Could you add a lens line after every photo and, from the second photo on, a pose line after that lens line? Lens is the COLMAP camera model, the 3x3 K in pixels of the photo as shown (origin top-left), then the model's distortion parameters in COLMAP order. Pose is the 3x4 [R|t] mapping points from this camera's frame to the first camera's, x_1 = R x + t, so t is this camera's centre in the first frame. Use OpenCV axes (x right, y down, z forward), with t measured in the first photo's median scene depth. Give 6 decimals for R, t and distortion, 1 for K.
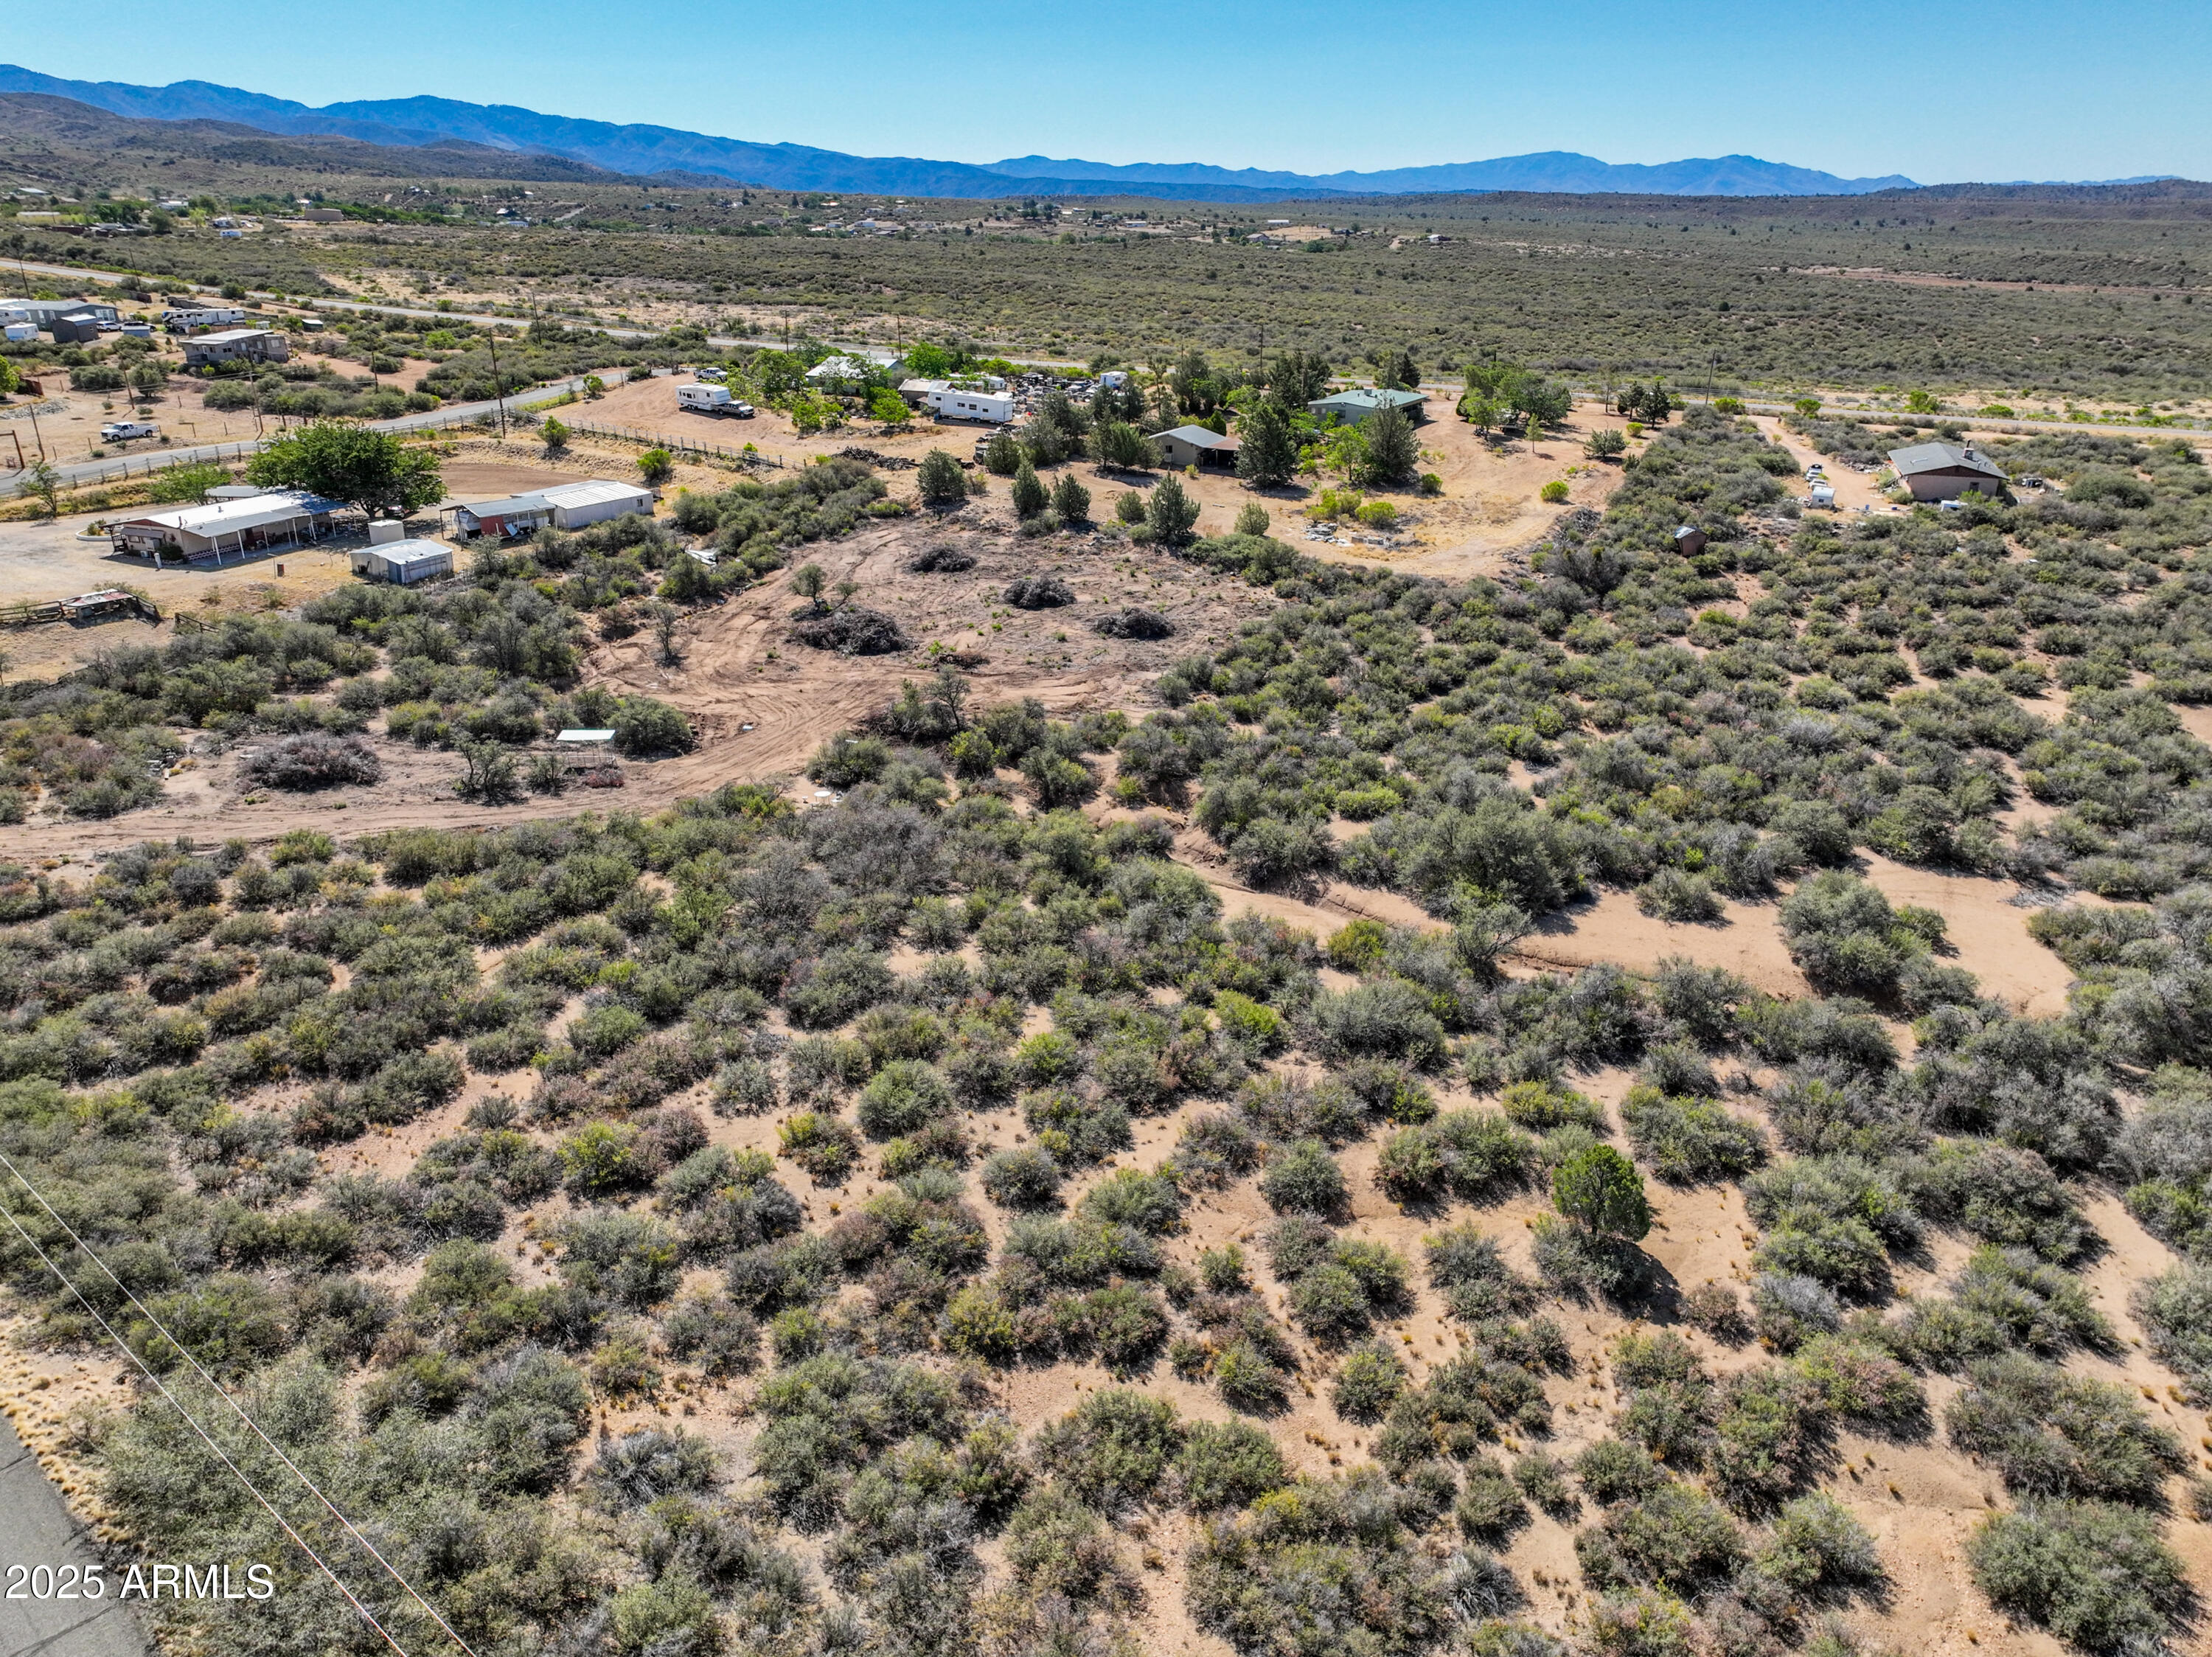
lens RADIAL K [[1551.8, 0, 1108.5], [0, 1551.8, 825.4], [0, 0, 1]] dist [0.001806, 0.016311]
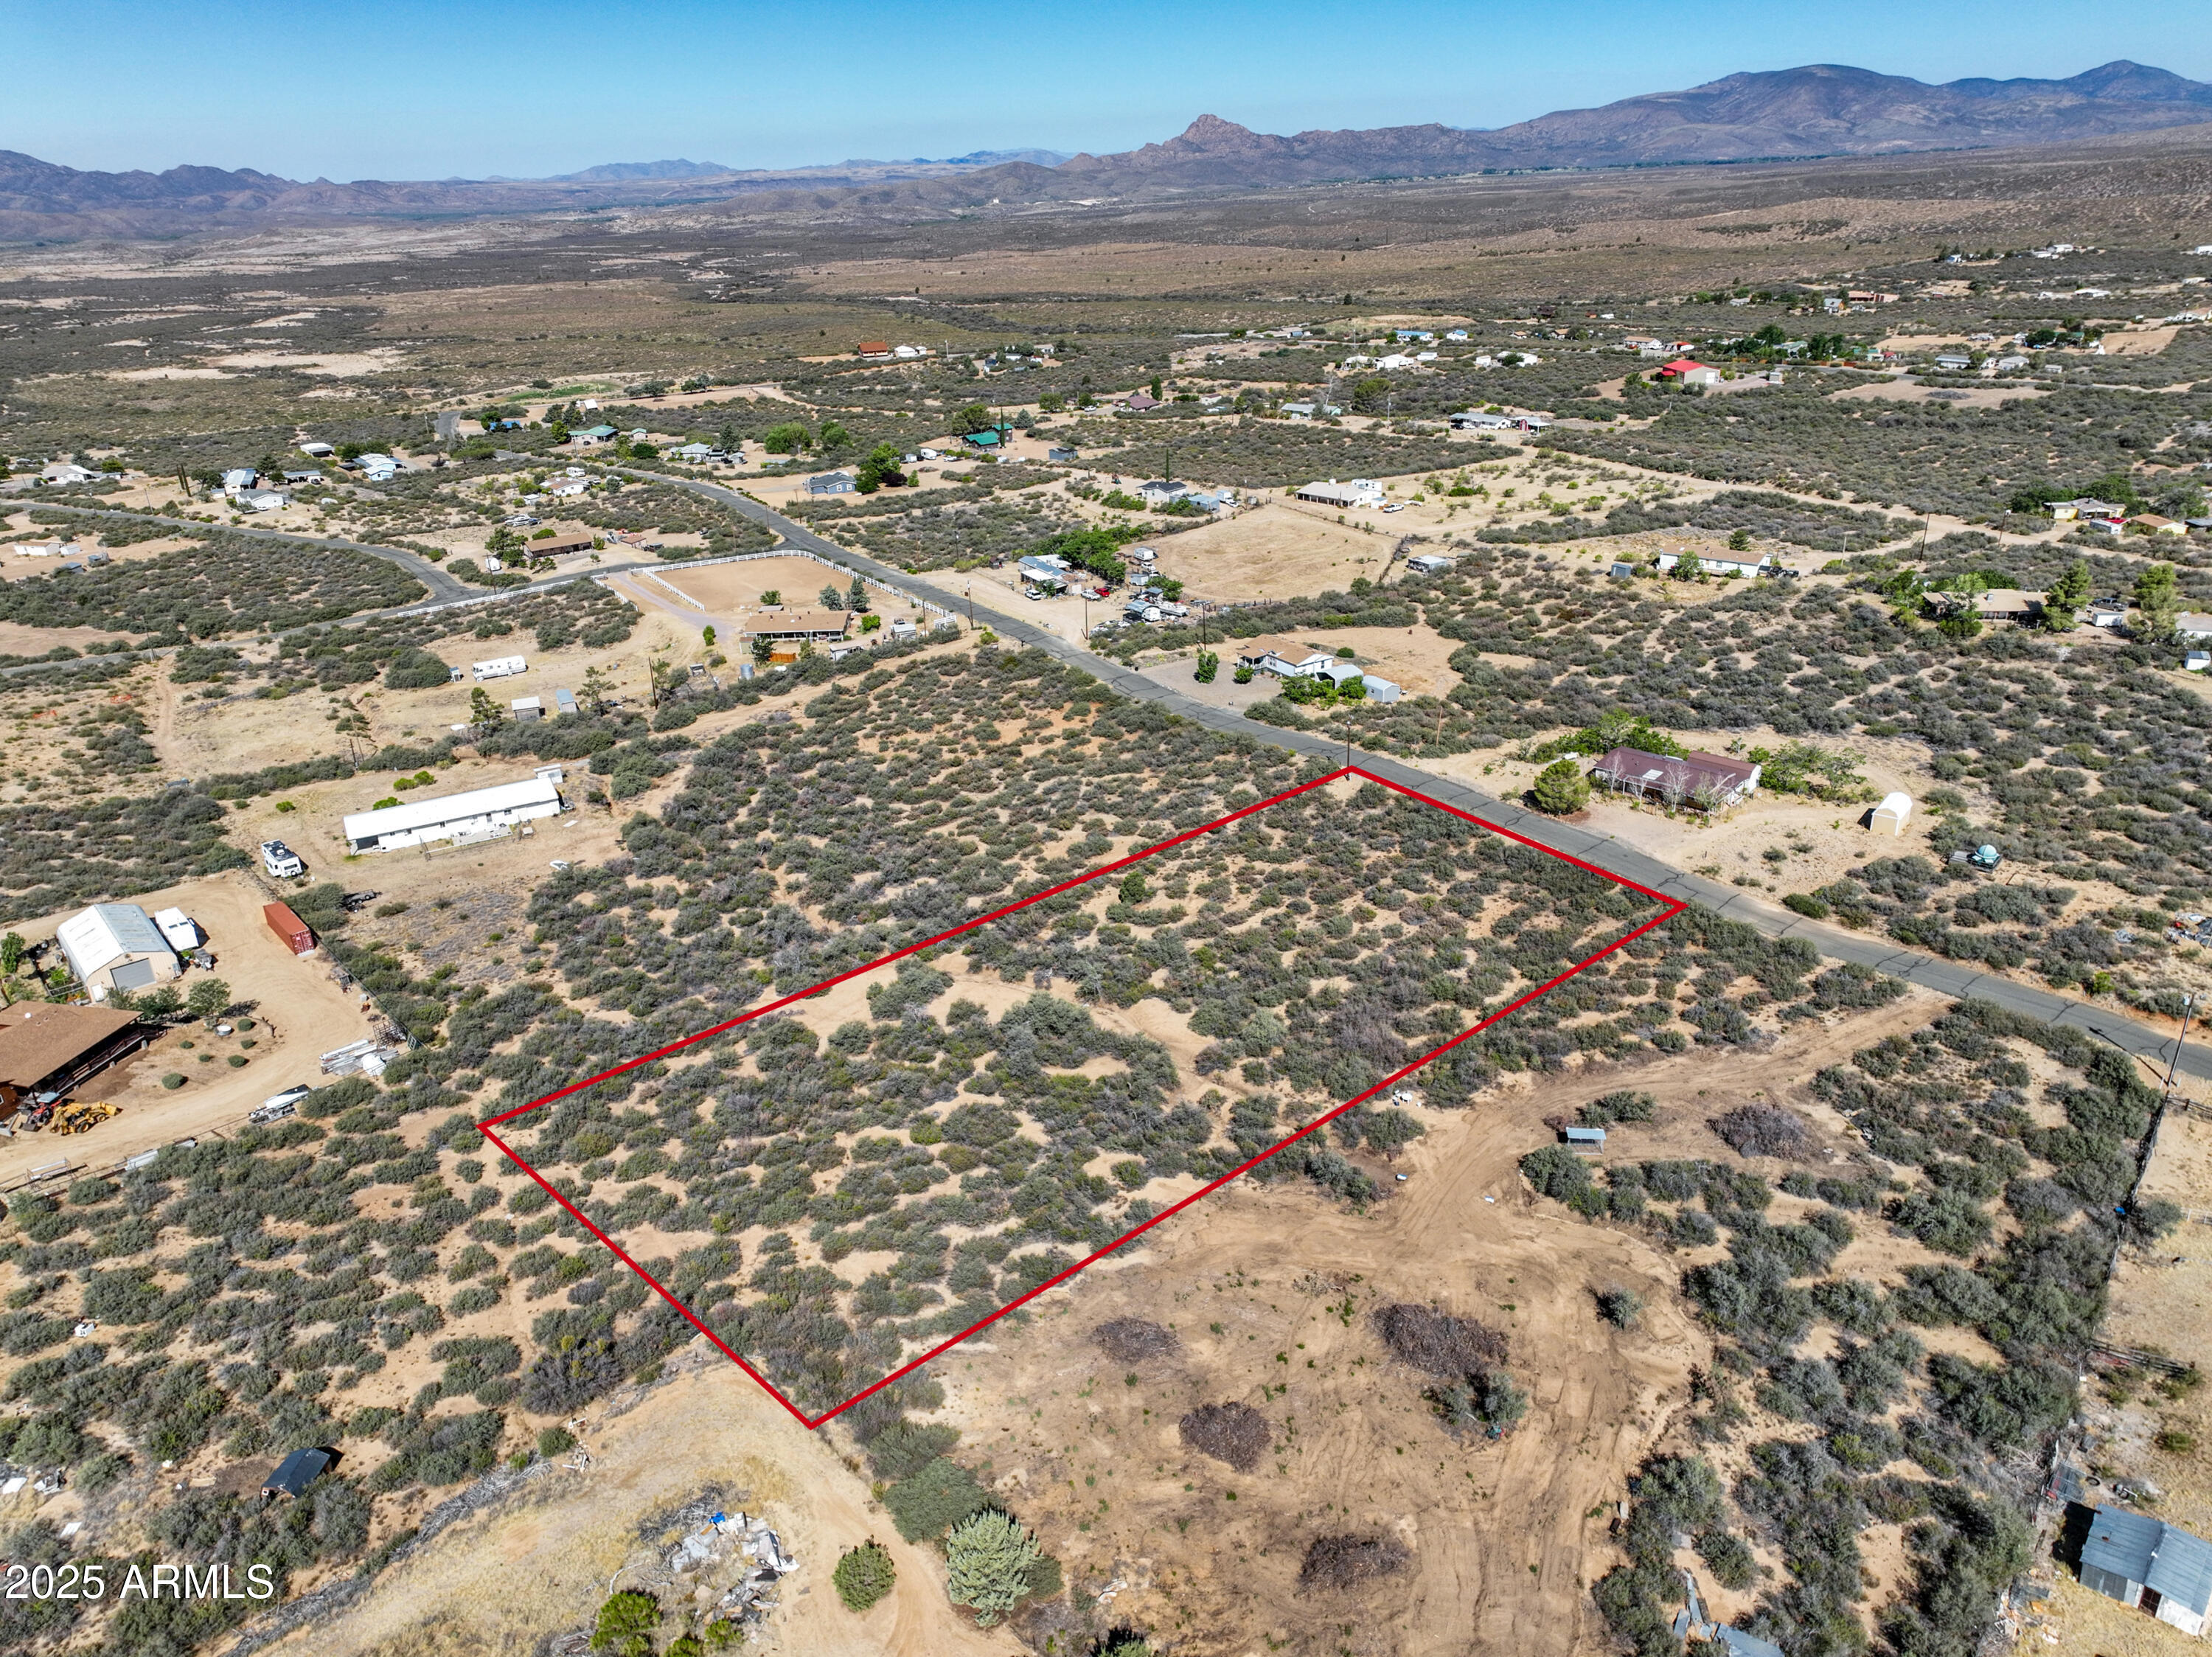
lens RADIAL K [[1551.8, 0, 1112.2], [0, 1551.8, 830.6], [0, 0, 1]] dist [0.001806, 0.016311]
pose [[-0.978260, -0.047506, 0.201870, -0.203359], [0.111974, 0.698327, 0.706966, -1.415292], [-0.174557, 0.714201, -0.677826, 2.000413]]
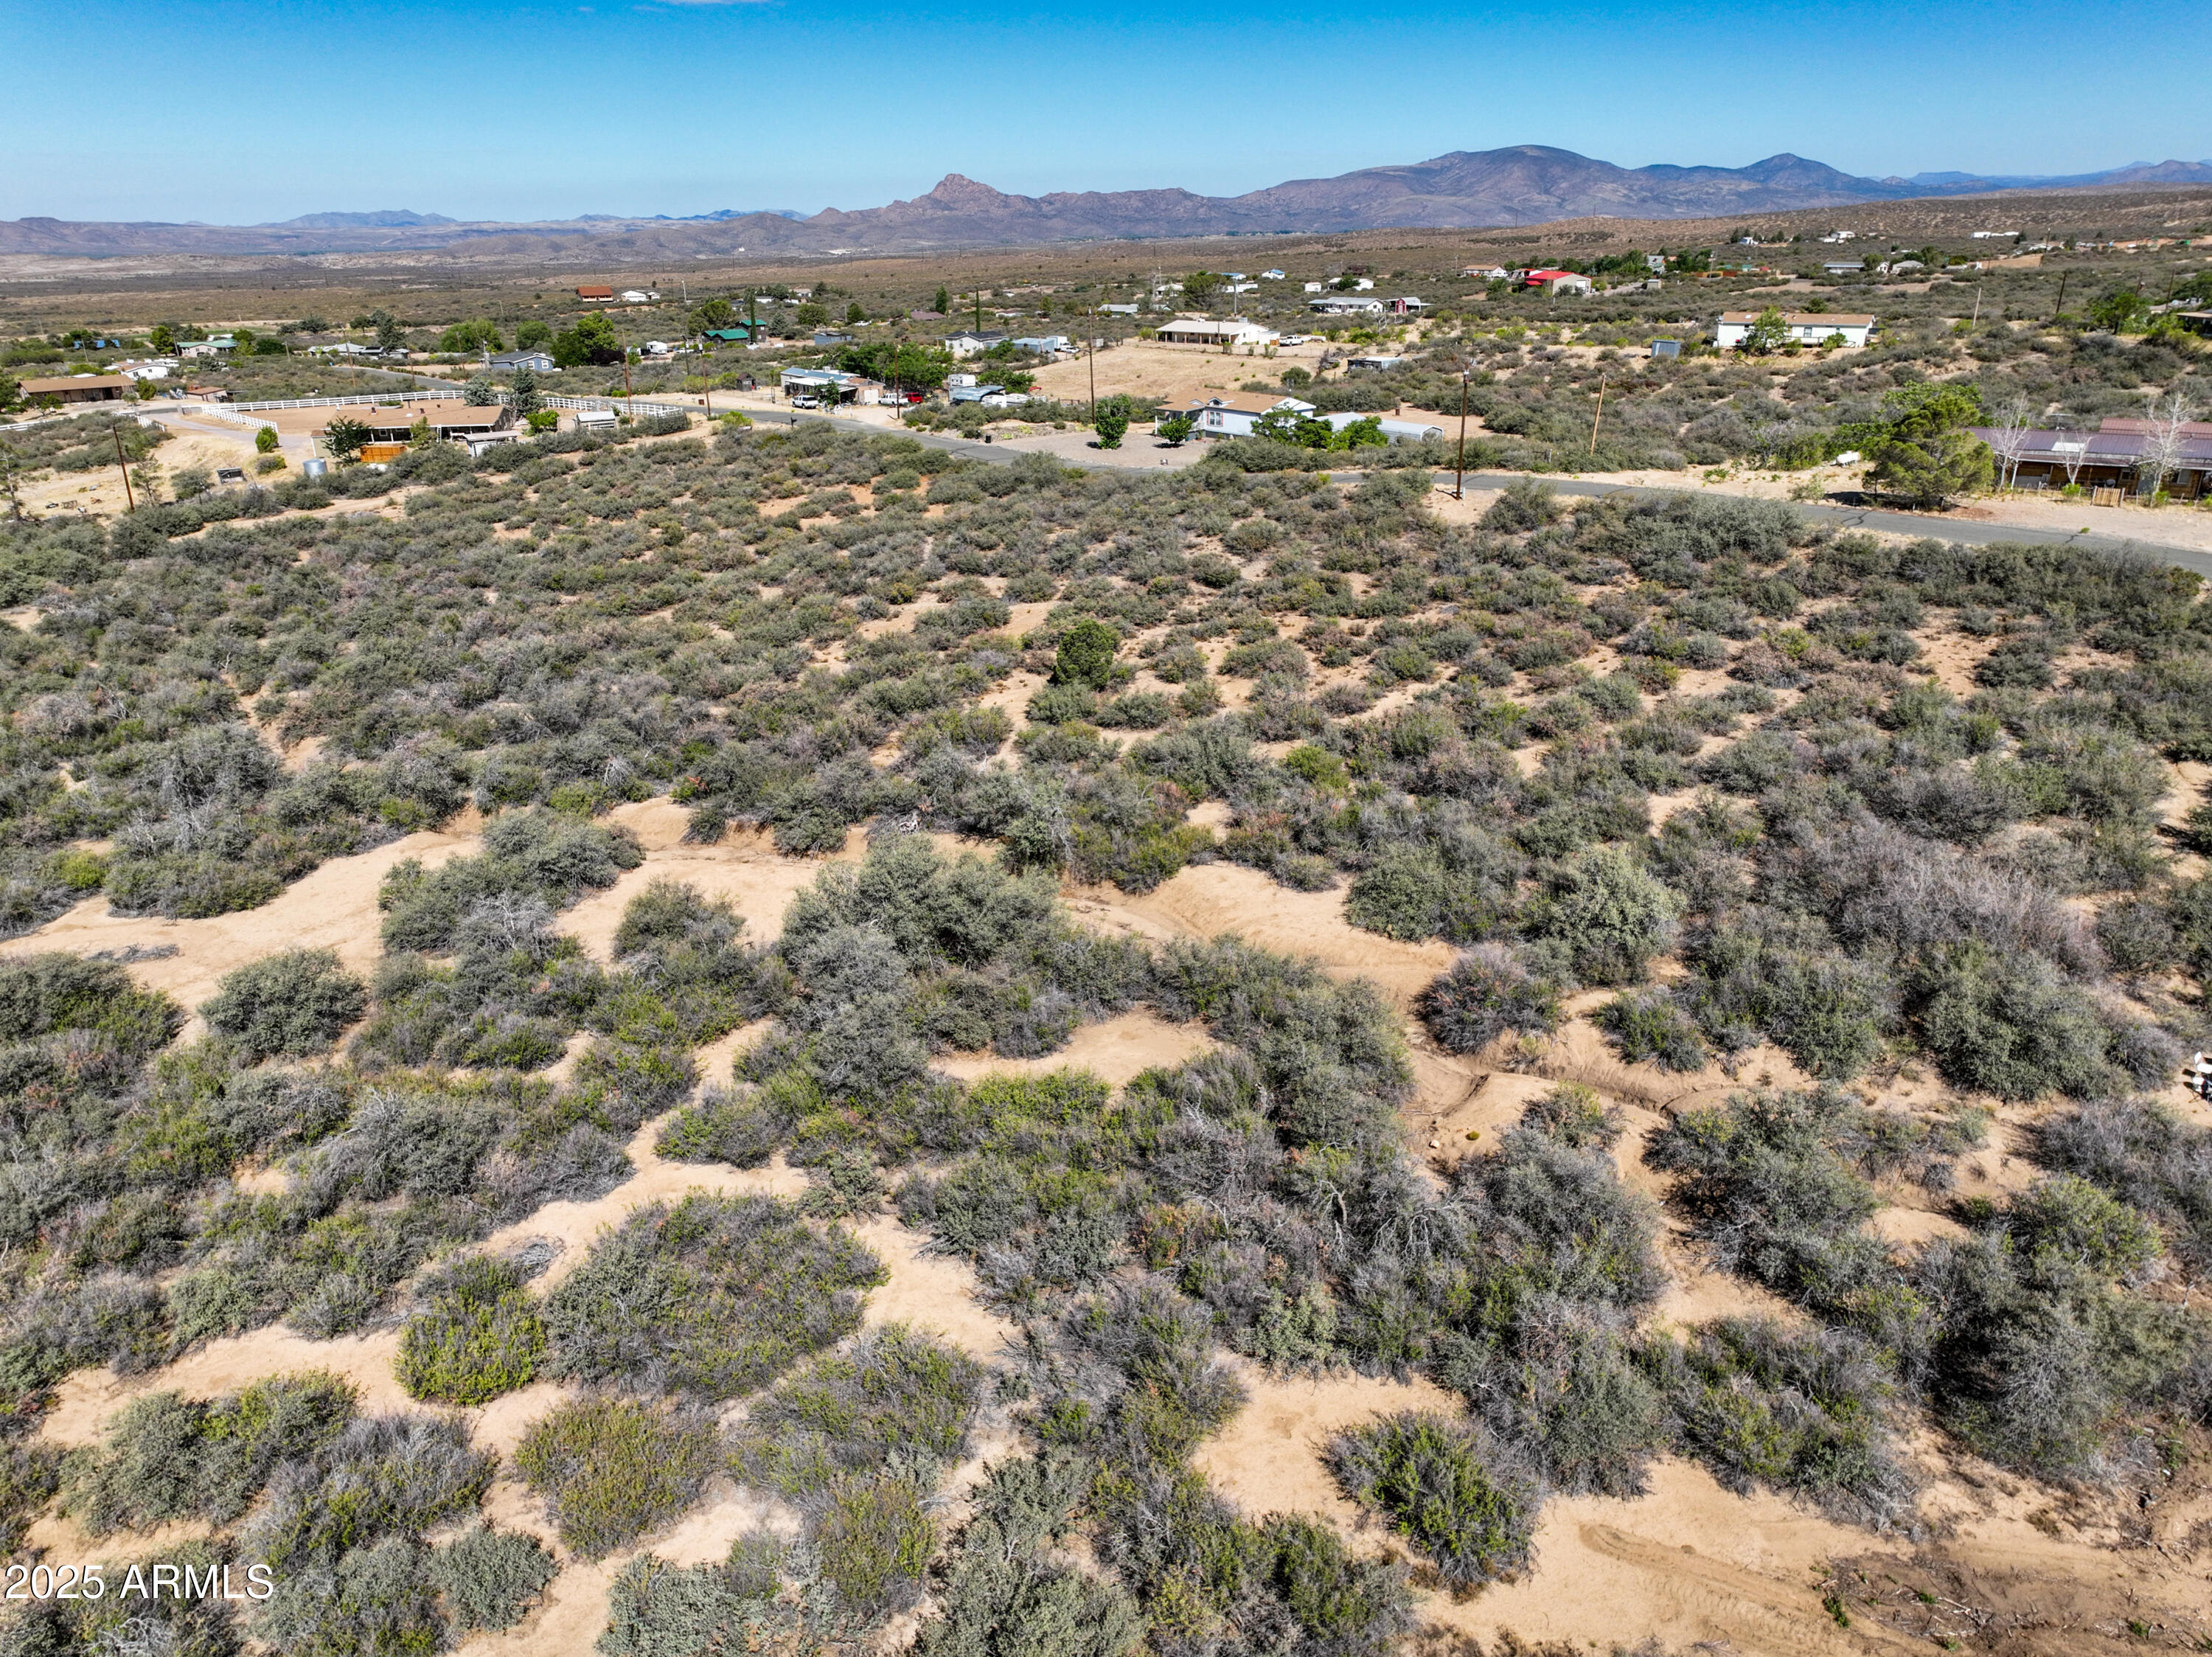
lens RADIAL K [[1551.8, 0, 1109.5], [0, 1551.8, 833.7], [0, 0, 1]] dist [0.001806, 0.016311]
pose [[-0.998239, -0.004866, 0.059118, 0.125288], [0.037509, 0.720294, 0.692654, -0.409886], [-0.045952, 0.693652, -0.718843, 1.335086]]
